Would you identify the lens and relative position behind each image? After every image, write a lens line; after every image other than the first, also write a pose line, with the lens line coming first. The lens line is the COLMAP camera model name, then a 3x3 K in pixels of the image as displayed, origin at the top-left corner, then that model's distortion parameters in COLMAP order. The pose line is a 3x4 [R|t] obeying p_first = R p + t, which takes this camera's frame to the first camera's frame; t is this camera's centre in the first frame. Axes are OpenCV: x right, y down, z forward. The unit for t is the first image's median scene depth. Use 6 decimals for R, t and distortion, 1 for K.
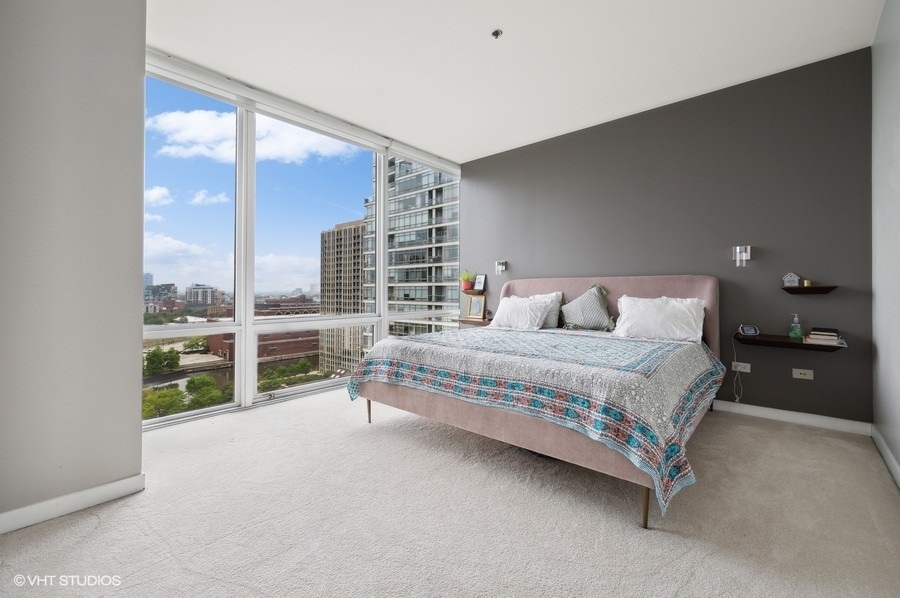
lens RADIAL K [[365.4, 0, 446.8], [0, 365.4, 287.2], [0, 0, 1]] dist [-0.003281, 0.000080]
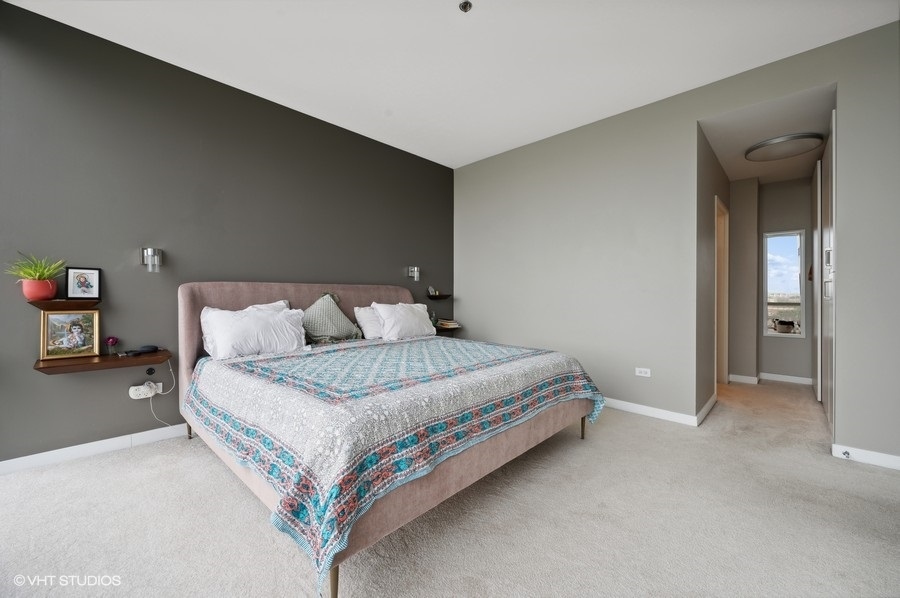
lens RADIAL K [[347.4, 0, 443.4], [0, 347.4, 293.2], [0, 0, 1]] dist [-0.001704, -0.000197]
pose [[0.064890, 0.004129, 0.997884, -0.583155], [-0.007562, 0.999965, -0.003646, -0.003718], [-0.997864, -0.007309, 0.064919, 0.812297]]
